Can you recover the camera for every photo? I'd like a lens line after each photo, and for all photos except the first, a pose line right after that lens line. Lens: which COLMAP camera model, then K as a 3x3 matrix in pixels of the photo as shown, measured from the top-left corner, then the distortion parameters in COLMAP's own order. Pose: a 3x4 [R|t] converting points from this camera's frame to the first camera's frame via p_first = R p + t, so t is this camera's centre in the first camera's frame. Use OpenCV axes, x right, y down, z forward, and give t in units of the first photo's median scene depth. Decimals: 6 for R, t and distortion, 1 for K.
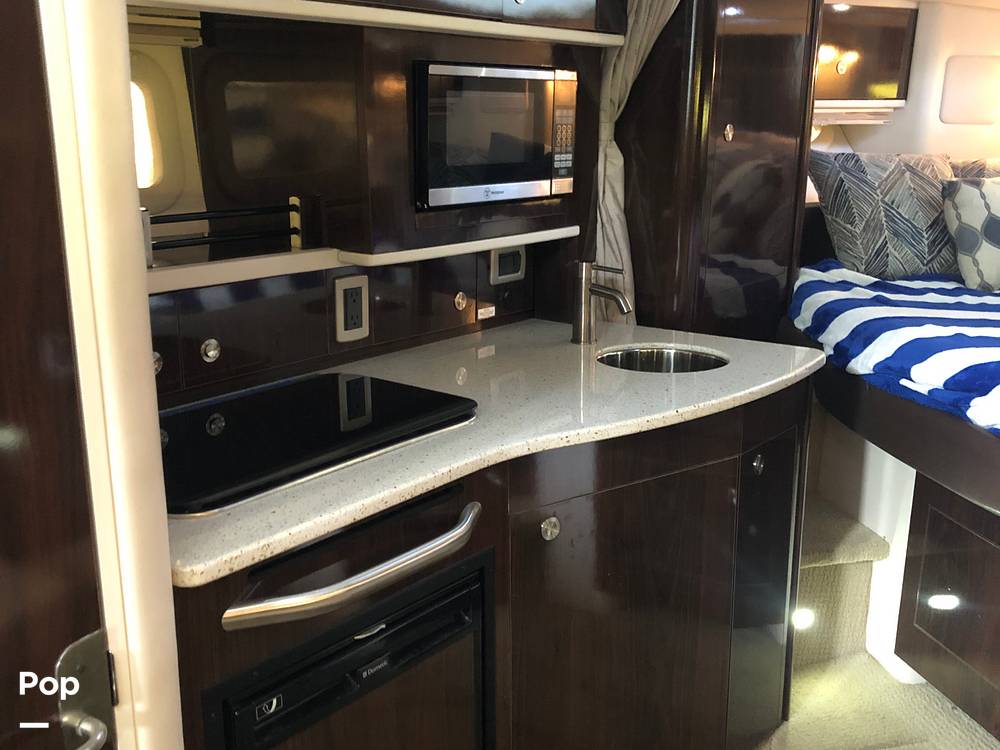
lens RADIAL K [[1072.5, 0, 527.1], [0, 1072.5, 377.6], [0, 0, 1]] dist [0.109637, -0.317845]
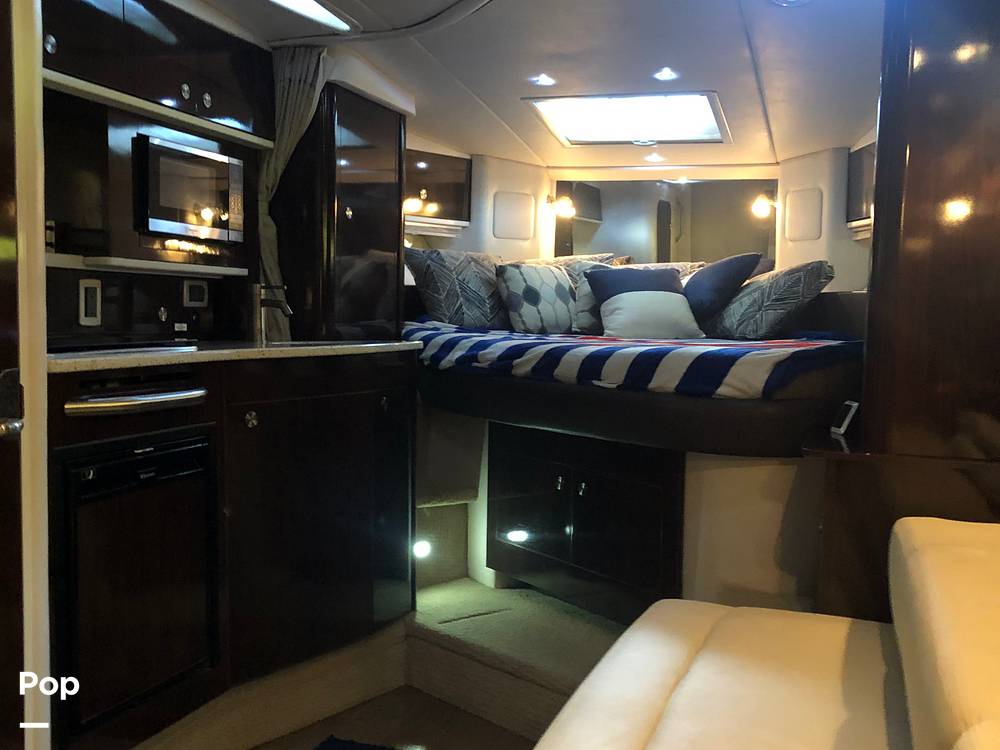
lens RADIAL K [[1072.5, 0, 527.1], [0, 1072.5, 377.6], [0, 0, 1]] dist [0.109637, -0.317845]
pose [[0.937560, -0.023660, 0.347018, -0.097544], [0.090216, 0.980082, -0.176917, 0.268304], [-0.335920, 0.197177, 0.921021, -0.377739]]
